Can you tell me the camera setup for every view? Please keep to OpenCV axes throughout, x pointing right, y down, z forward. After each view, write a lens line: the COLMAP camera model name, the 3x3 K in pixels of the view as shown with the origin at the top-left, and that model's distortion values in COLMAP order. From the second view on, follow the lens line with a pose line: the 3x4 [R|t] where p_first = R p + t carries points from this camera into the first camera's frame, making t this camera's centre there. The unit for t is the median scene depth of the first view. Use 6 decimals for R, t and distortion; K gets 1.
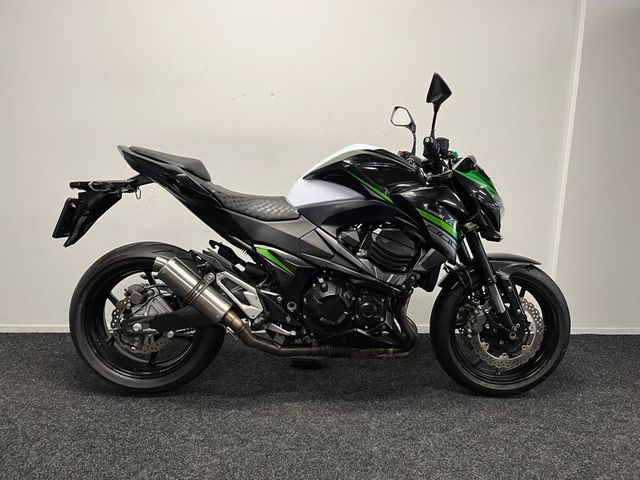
lens RADIAL K [[485.3, 0, 322.1], [0, 485.3, 245.0], [0, 0, 1]] dist [0.081088, -0.112404]
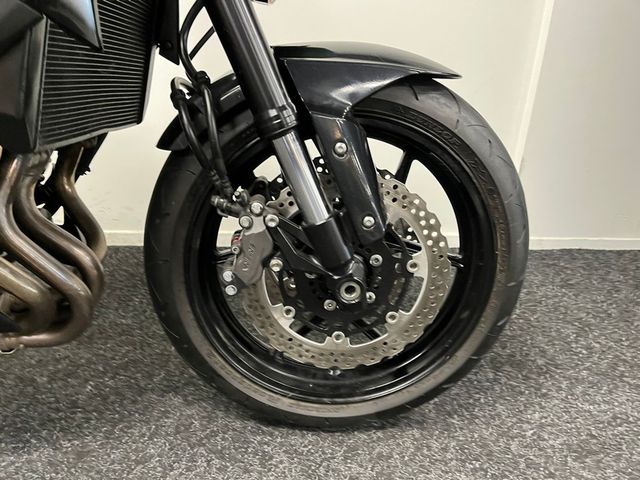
lens RADIAL K [[485.3, 0, 316.8], [0, 485.3, 240.1], [0, 0, 1]] dist [0.081088, -0.112404]
pose [[0.999914, 0.009115, 0.009426, 0.379569], [-0.010981, 0.974950, 0.222152, 0.079551], [-0.007165, -0.222236, 0.974967, 0.714146]]
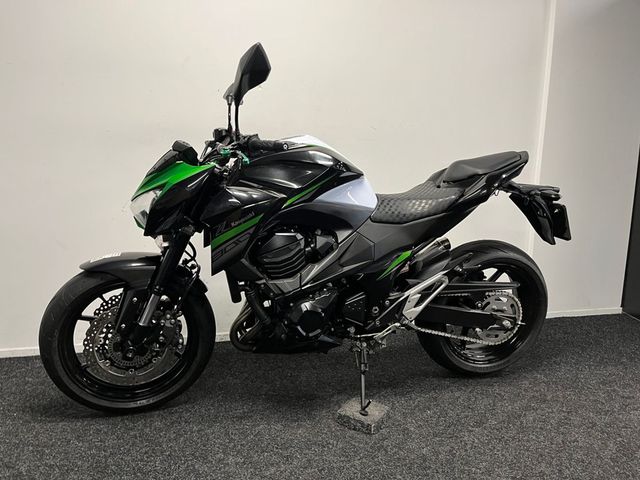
lens RADIAL K [[485.3, 0, 317.3], [0, 485.3, 243.6], [0, 0, 1]] dist [0.081088, -0.112404]
pose [[0.985205, -0.042498, 0.166025, -0.218225], [0.042101, 0.999096, 0.005909, -0.008189], [-0.166126, 0.001168, 0.986104, 0.067263]]
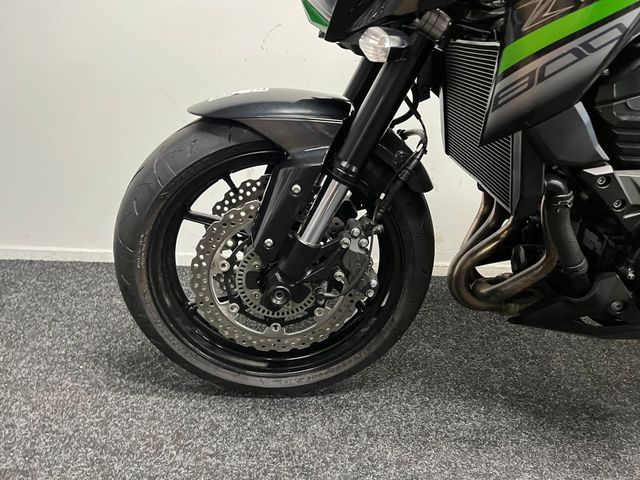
lens RADIAL K [[485.3, 0, 323.4], [0, 485.3, 238.5], [0, 0, 1]] dist [0.081088, -0.112404]
pose [[0.998518, 0.037052, -0.039859, -0.358867], [-0.030046, 0.986022, 0.163884, 0.058047], [0.045374, -0.162444, 0.985674, 0.588845]]
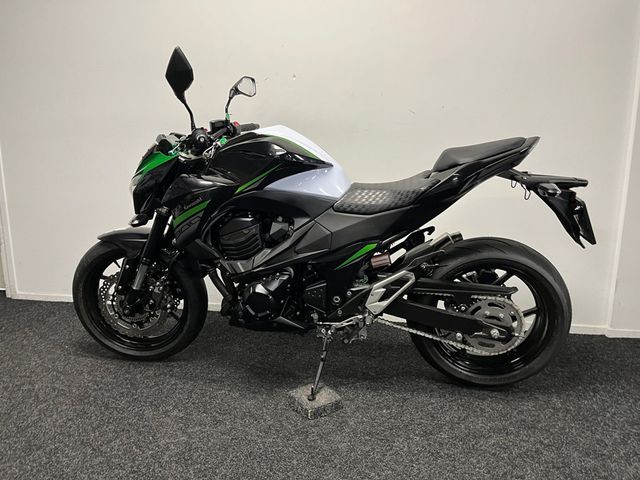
lens RADIAL K [[485.3, 0, 316.6], [0, 485.3, 234.9], [0, 0, 1]] dist [0.081088, -0.112404]
pose [[0.972133, 0.020845, -0.233503, 0.243683], [-0.015117, 0.999540, 0.026292, -0.018940], [0.233943, -0.022030, 0.972001, 0.056301]]
